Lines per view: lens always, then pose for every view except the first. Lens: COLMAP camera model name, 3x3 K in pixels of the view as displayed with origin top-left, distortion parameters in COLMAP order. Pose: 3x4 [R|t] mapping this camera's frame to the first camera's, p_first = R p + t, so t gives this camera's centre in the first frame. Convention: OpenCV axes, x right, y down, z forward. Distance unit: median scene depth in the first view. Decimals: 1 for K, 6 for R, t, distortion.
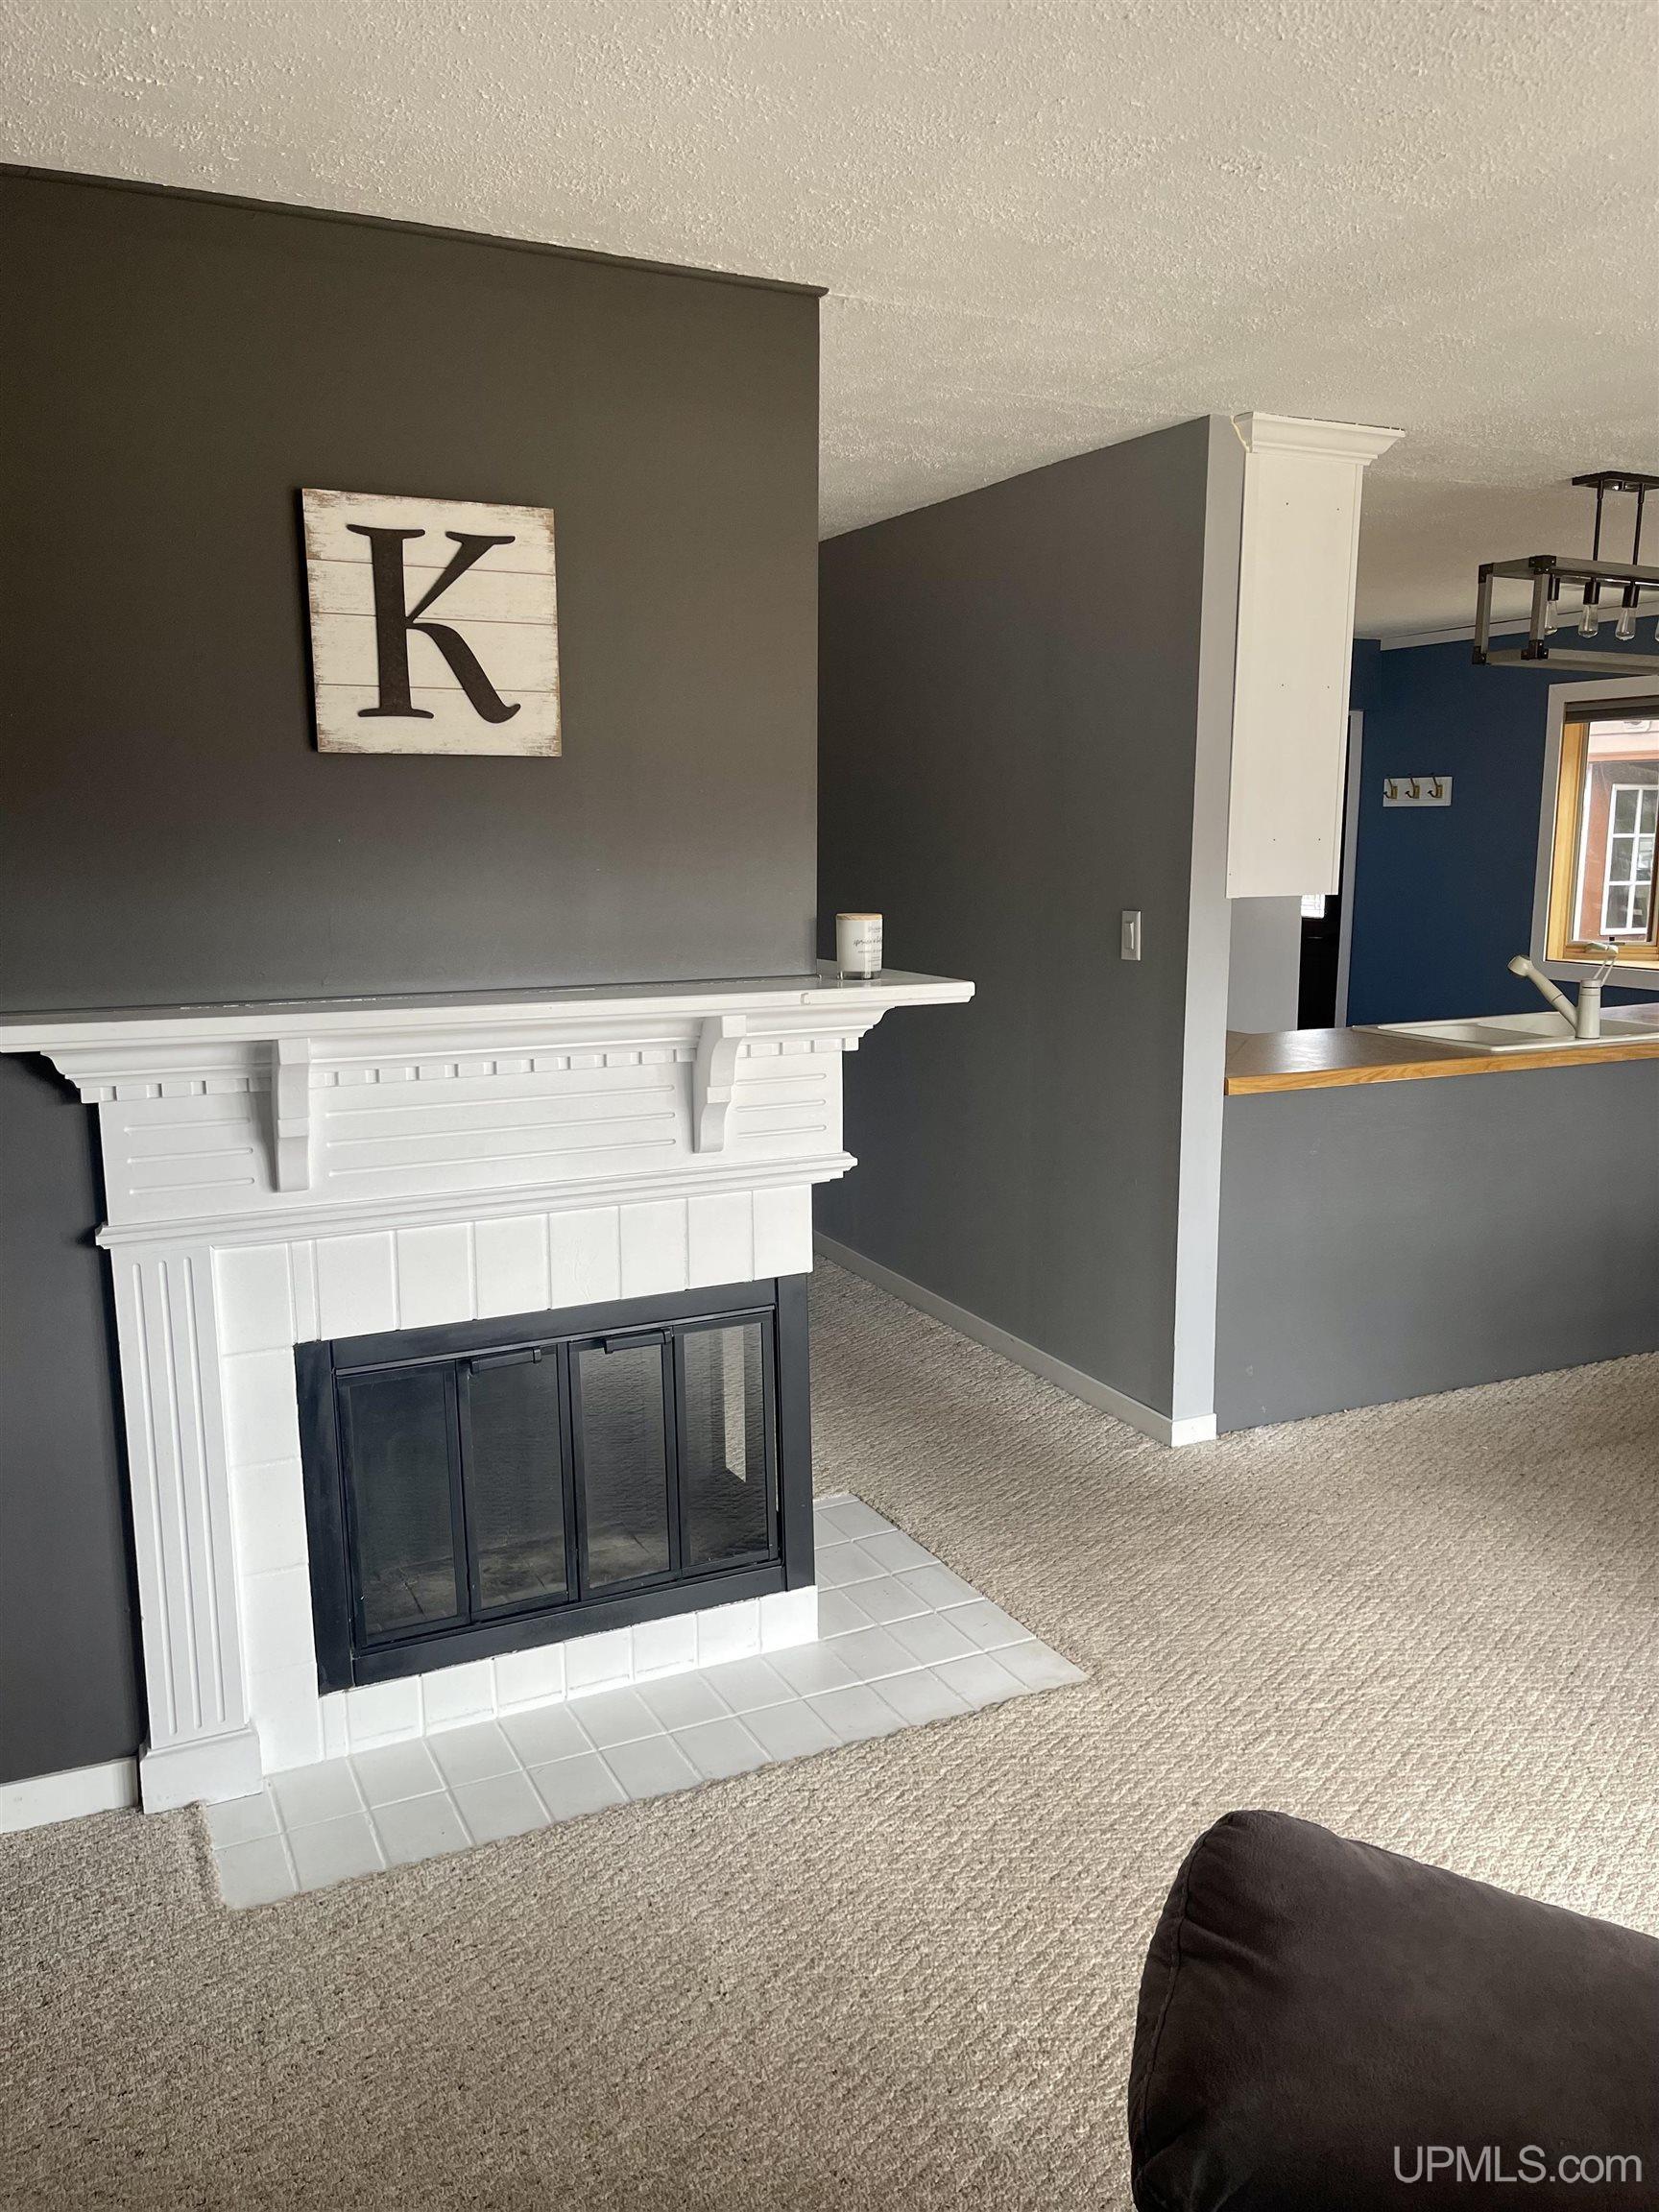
lens RADIAL K [[1665.7, 0, 829.5], [0, 1665.7, 1106.0], [0, 0, 1]] dist [0.005447, 0.003135]
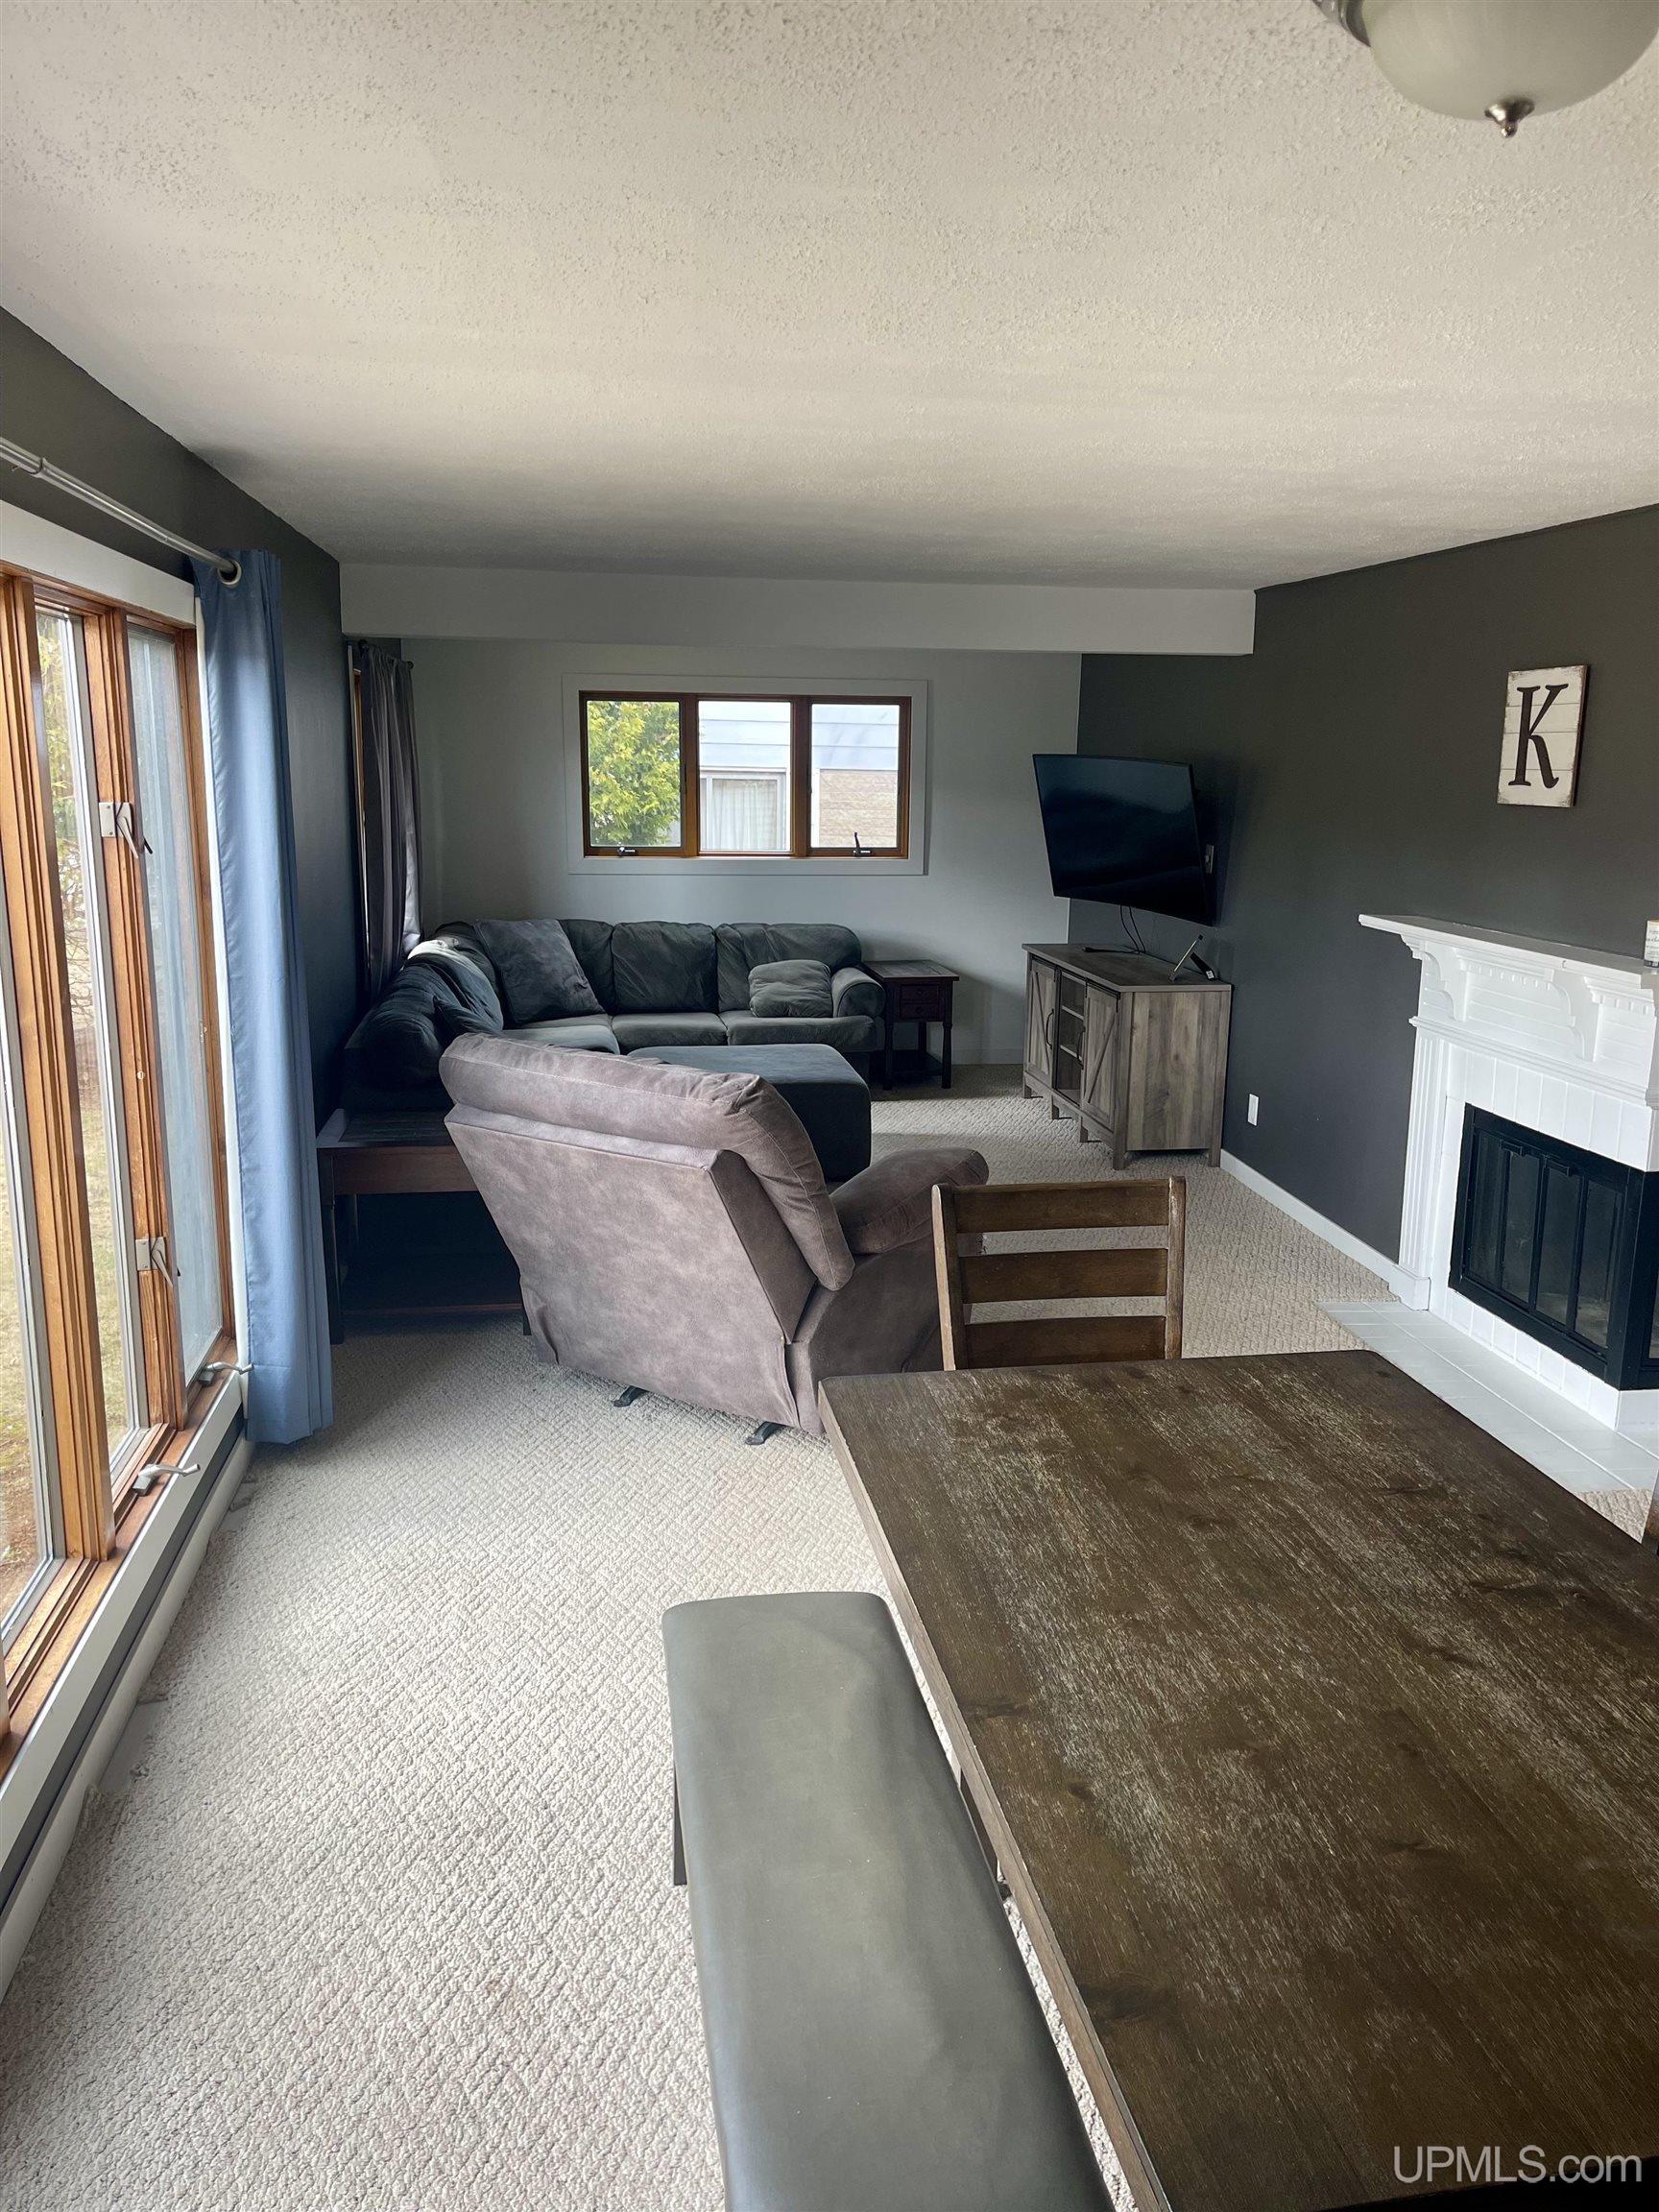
lens RADIAL K [[1665.7, 0, 829.5], [0, 1665.7, 1106.0], [0, 0, 1]] dist [0.005447, 0.003135]
pose [[-0.286042, 0.194530, -0.938263, 1.809952], [-0.171559, 0.952958, 0.249879, -0.224365], [0.942734, 0.232444, -0.239213, 0.796401]]
